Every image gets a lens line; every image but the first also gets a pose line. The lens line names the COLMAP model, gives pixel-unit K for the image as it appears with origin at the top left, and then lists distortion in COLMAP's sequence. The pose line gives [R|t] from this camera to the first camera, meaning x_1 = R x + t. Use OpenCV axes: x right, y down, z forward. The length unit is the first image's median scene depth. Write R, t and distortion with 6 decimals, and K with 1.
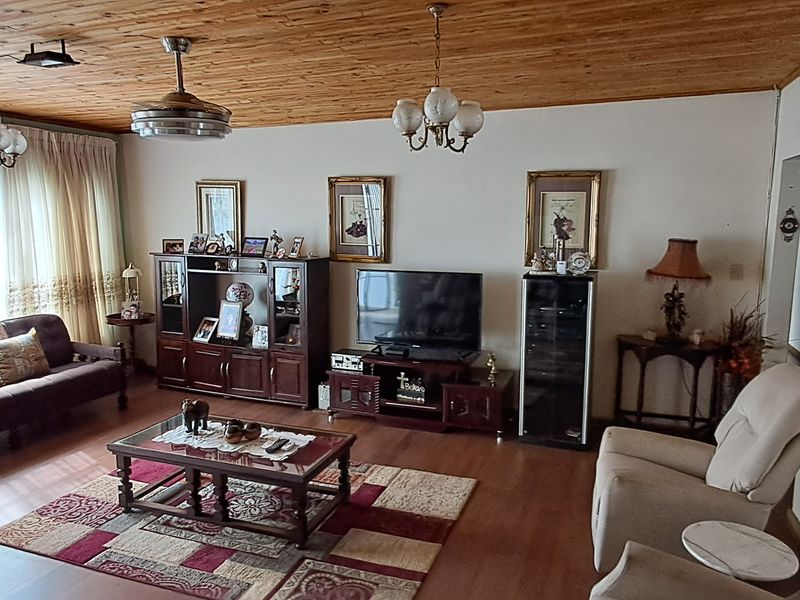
lens RADIAL K [[599.0, 0, 397.9], [0, 599.0, 296.2], [0, 0, 1]] dist [0.005918, 0.009828]
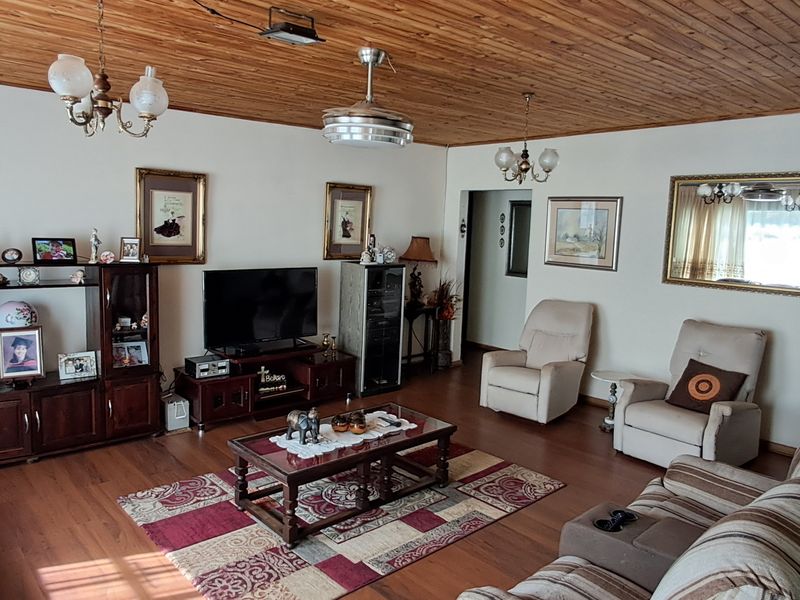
lens RADIAL K [[599.0, 0, 396.8], [0, 599.0, 302.9], [0, 0, 1]] dist [0.005918, 0.009828]
pose [[0.463616, -0.104879, 0.879807, -0.821648], [0.088998, 0.993460, 0.071529, -0.037958], [-0.881555, 0.045139, 0.469918, 0.311752]]
